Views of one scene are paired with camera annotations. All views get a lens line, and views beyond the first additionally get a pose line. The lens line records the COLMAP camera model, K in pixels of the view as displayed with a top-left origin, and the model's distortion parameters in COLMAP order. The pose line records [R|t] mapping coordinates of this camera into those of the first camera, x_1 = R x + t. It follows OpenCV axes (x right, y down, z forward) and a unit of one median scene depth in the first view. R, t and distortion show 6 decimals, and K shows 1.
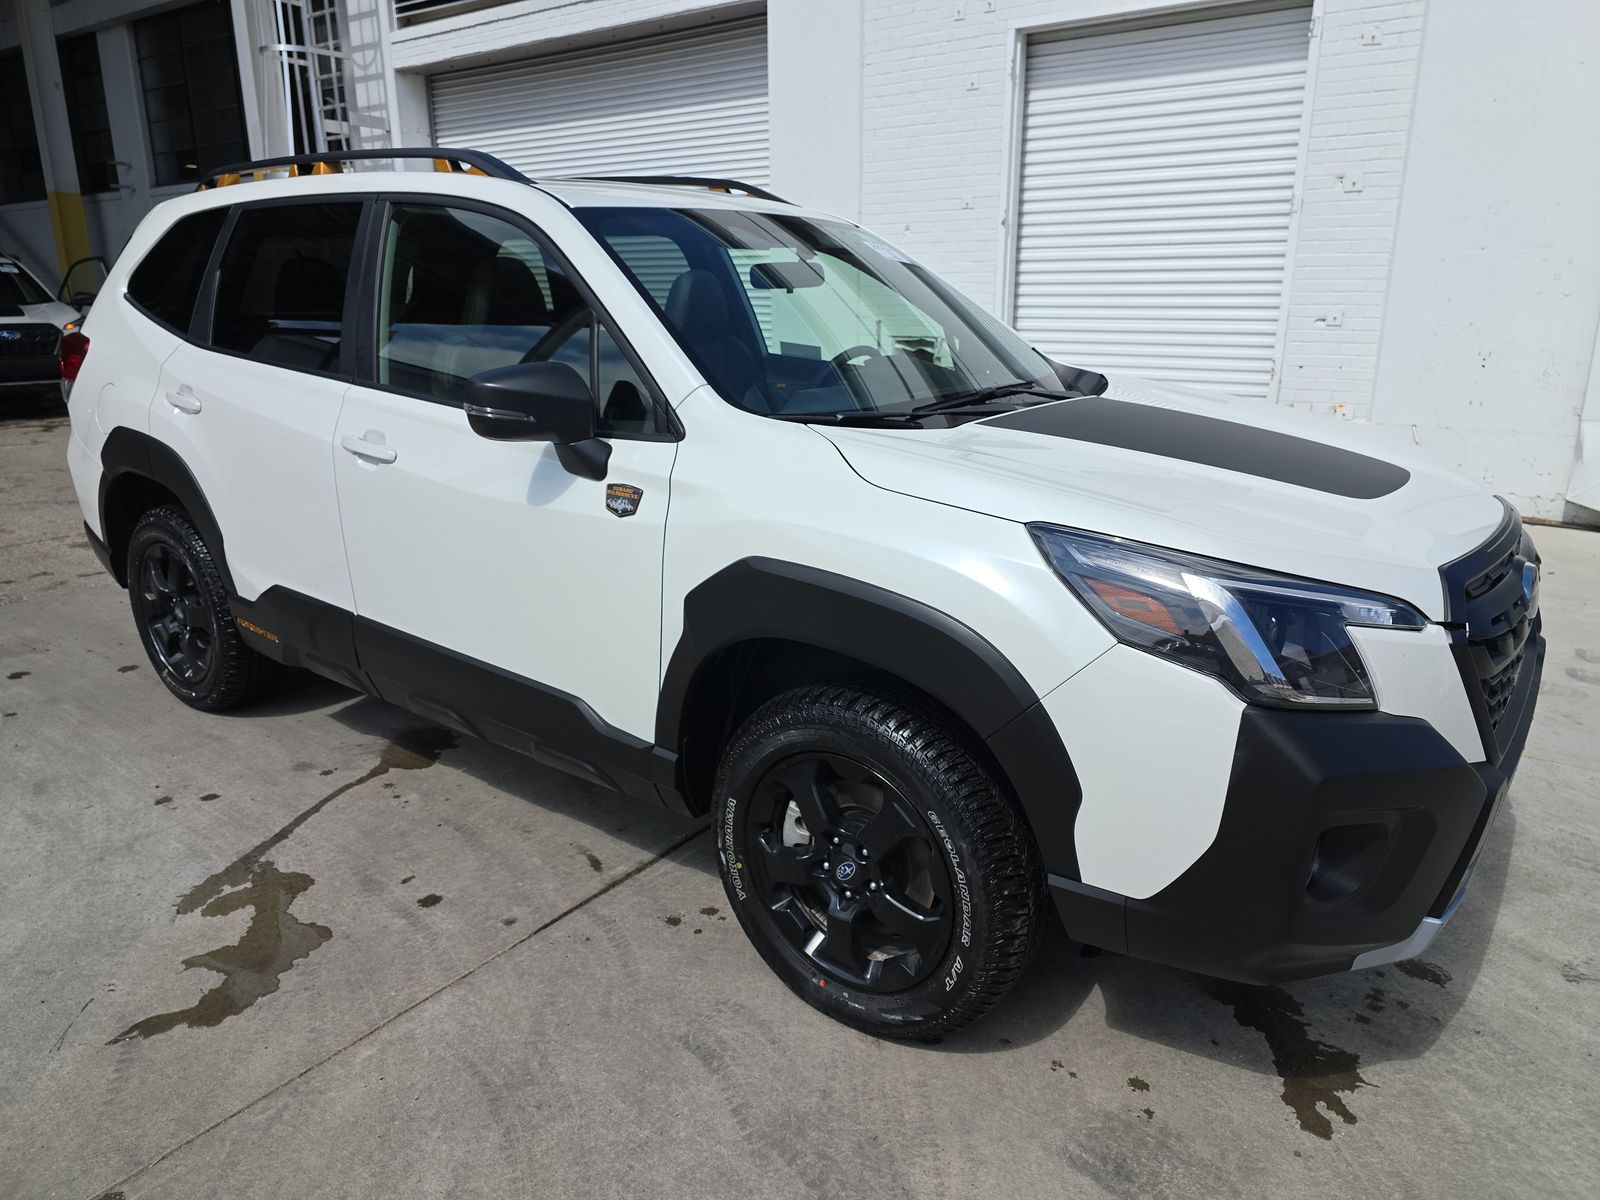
lens RADIAL K [[1063.4, 0, 805.4], [0, 1063.4, 594.0], [0, 0, 1]] dist [0.007278, -0.008023]
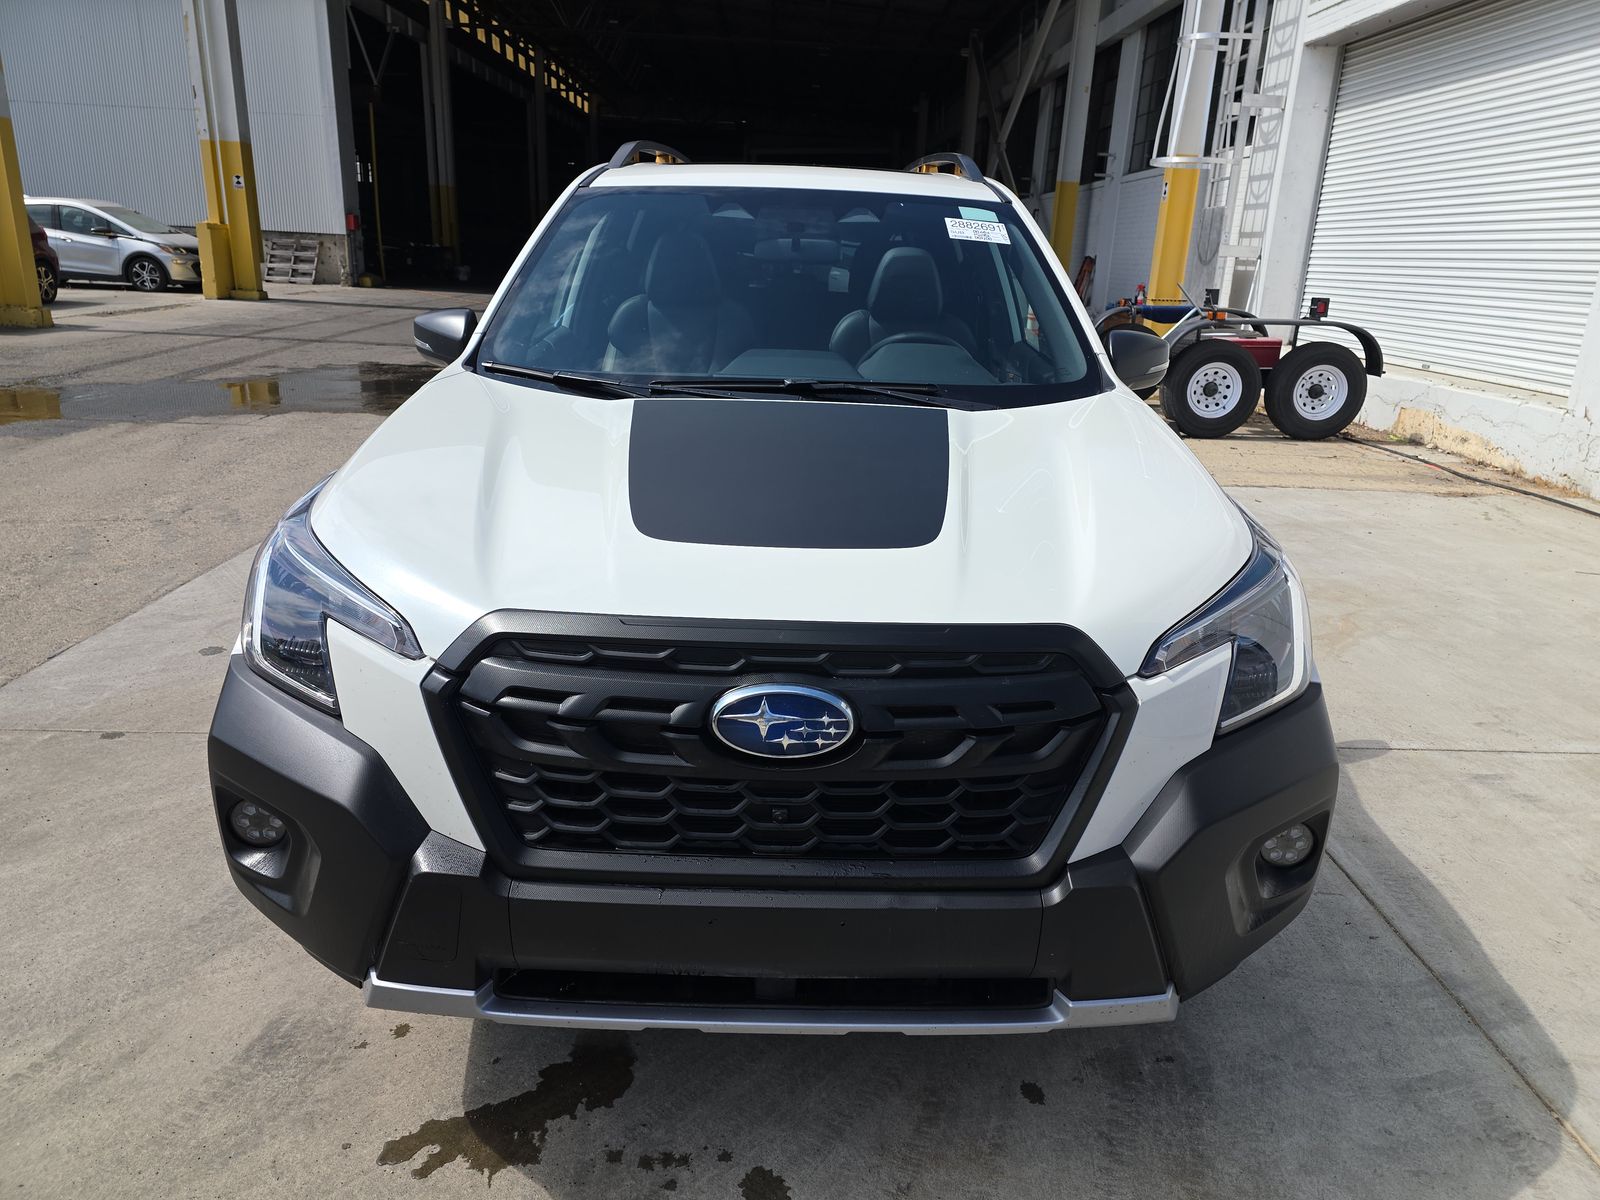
lens RADIAL K [[1063.4, 0, 808.8], [0, 1063.4, 596.5], [0, 0, 1]] dist [0.007278, -0.008023]
pose [[0.619821, 0.258794, -0.740843, 0.186341], [-0.246600, 0.960467, 0.129198, -0.027602], [0.744990, 0.102612, 0.659136, 0.086461]]
